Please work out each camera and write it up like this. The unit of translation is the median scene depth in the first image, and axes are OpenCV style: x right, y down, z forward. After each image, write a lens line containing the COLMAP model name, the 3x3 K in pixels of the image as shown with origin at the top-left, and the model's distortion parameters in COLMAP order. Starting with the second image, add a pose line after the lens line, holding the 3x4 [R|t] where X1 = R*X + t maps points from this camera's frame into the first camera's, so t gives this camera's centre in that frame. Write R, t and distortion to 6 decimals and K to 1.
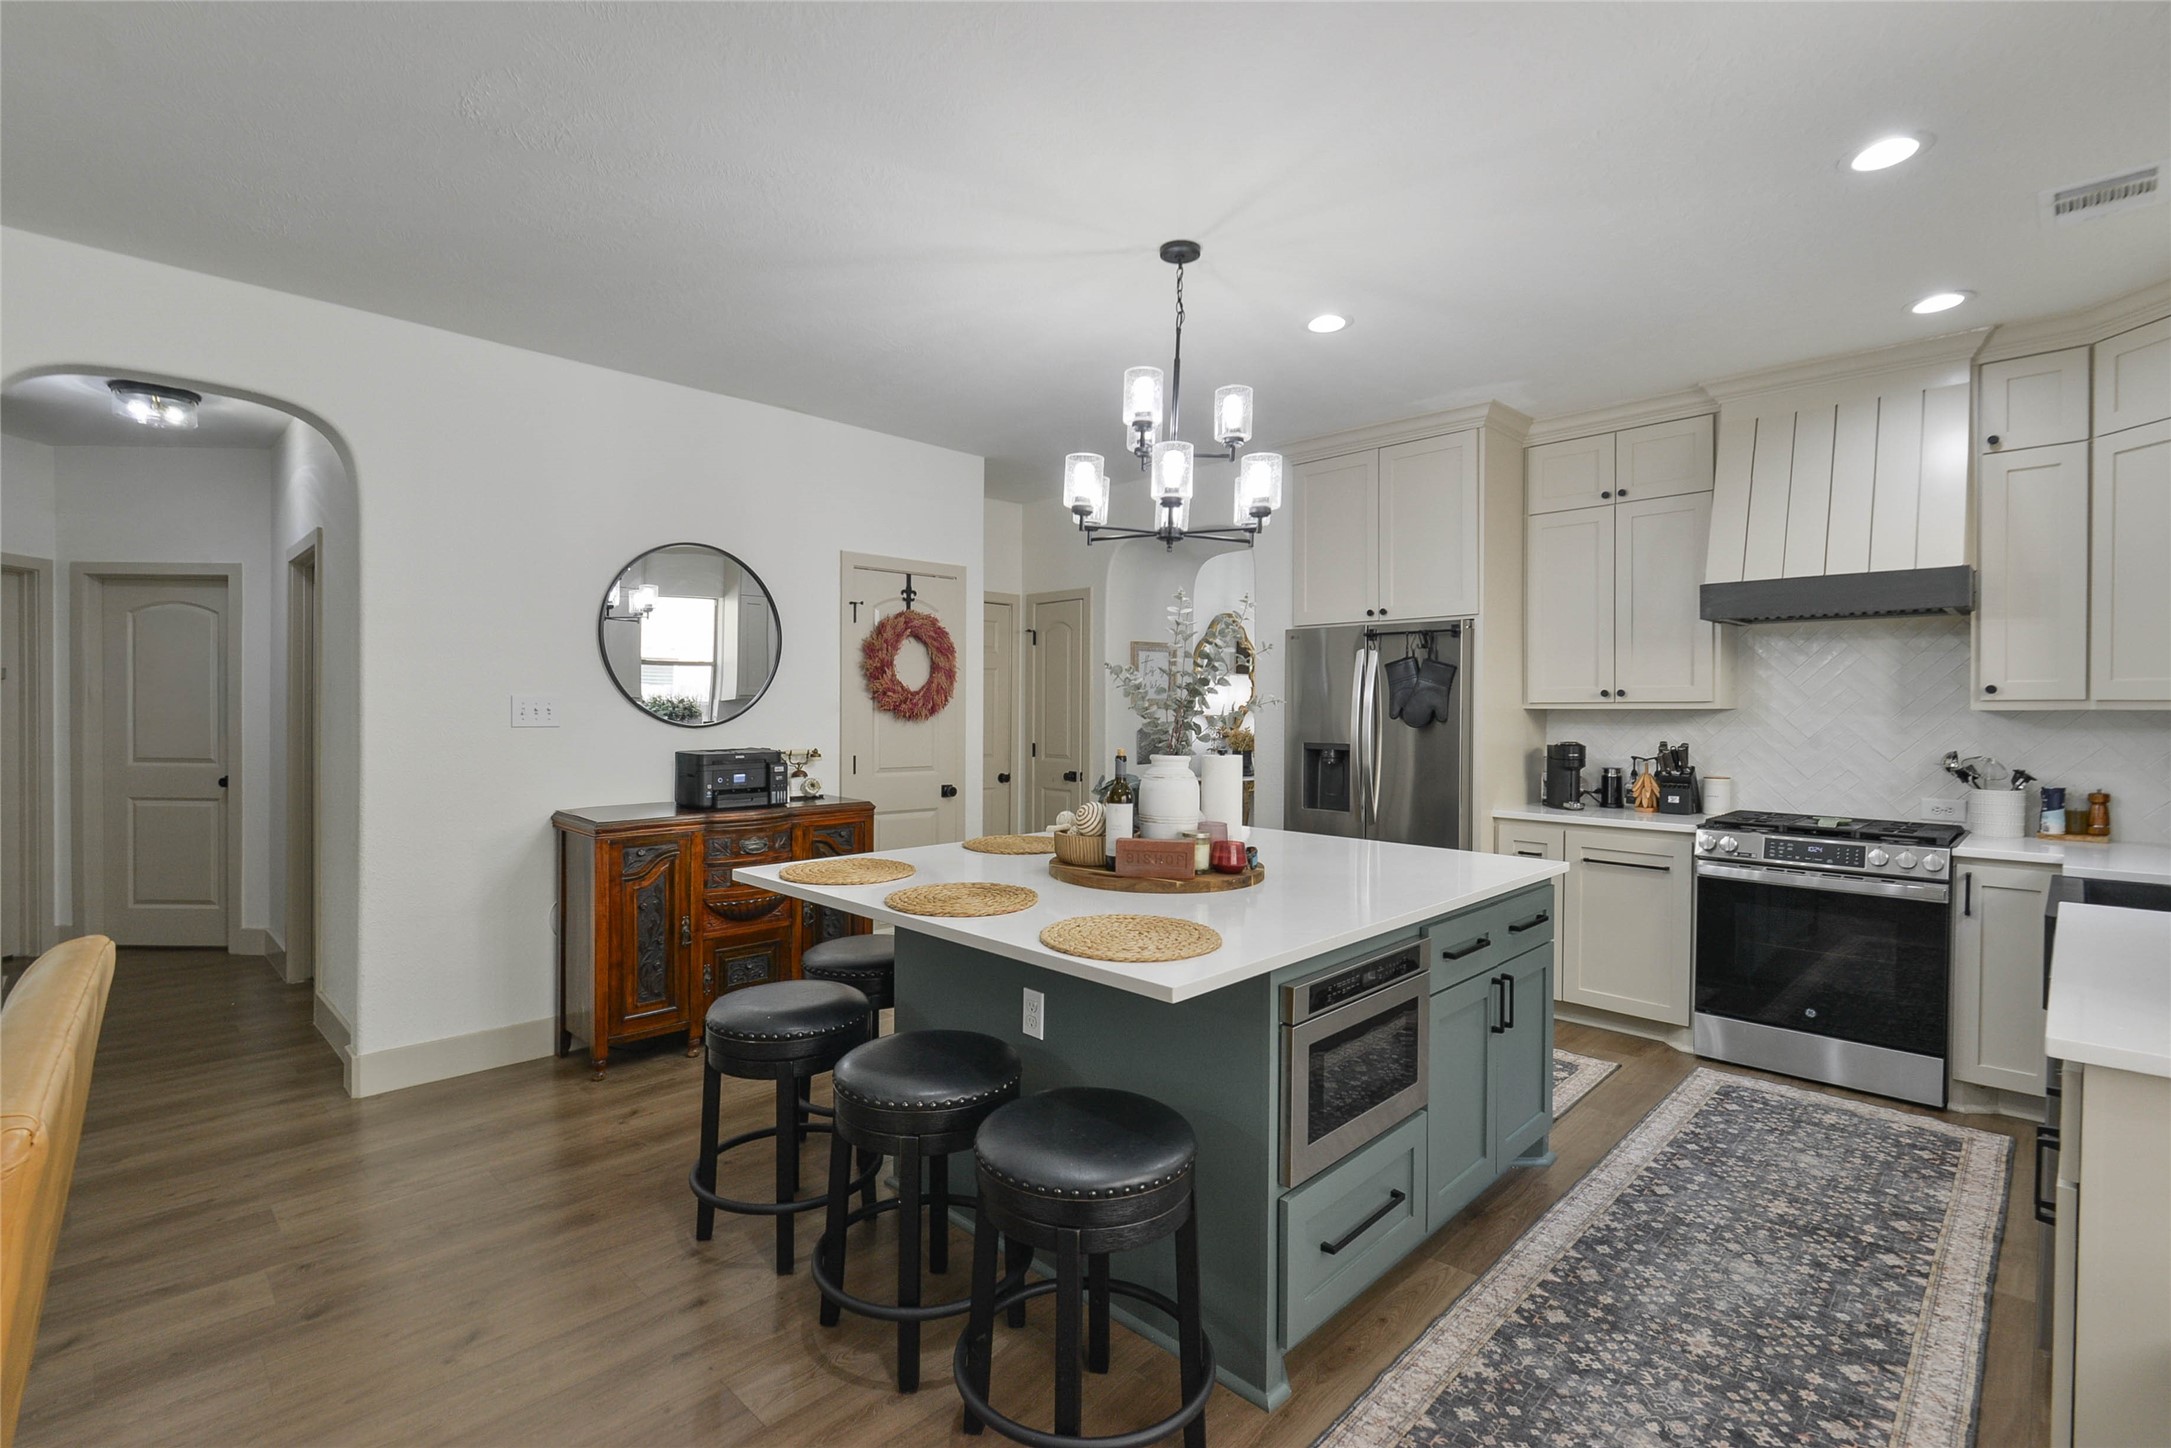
lens RADIAL K [[999.8, 0, 1085.9], [0, 999.8, 721.3], [0, 0, 1]] dist [-0.005685, -0.003874]
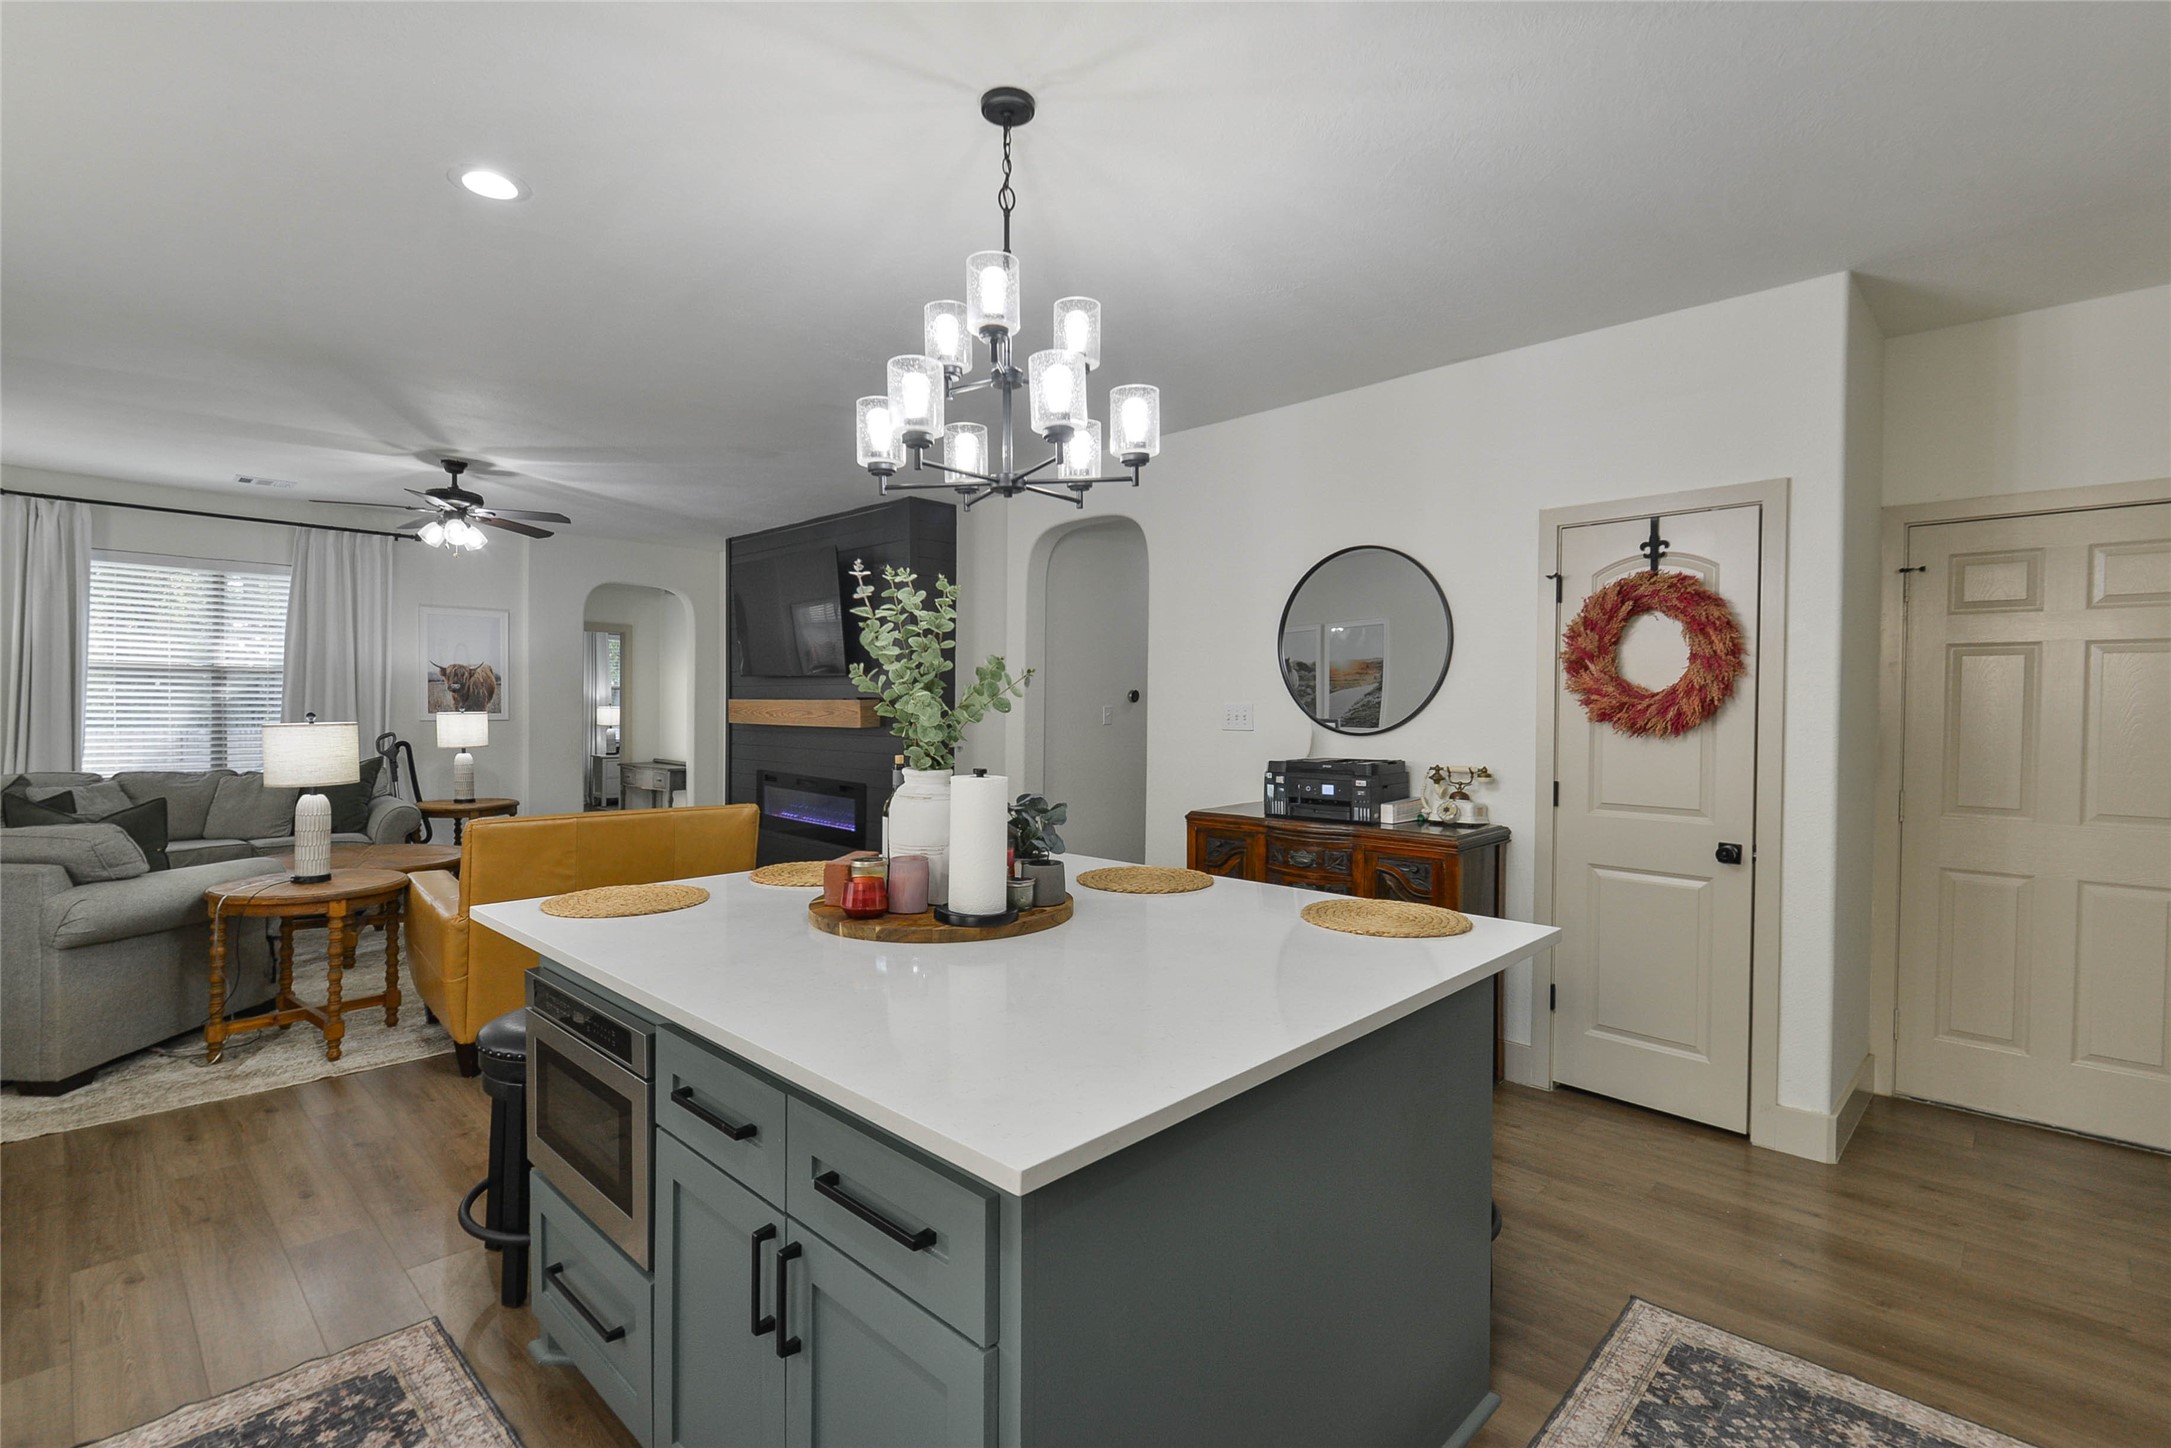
lens RADIAL K [[999.8, 0, 1084.7], [0, 999.8, 717.9], [0, 0, 1]] dist [-0.005685, -0.003874]
pose [[0.004199, 0.006103, -0.999973, 0.494879], [-0.018759, 0.999806, 0.006023, -0.010112], [0.999815, 0.018733, 0.004313, 0.625349]]
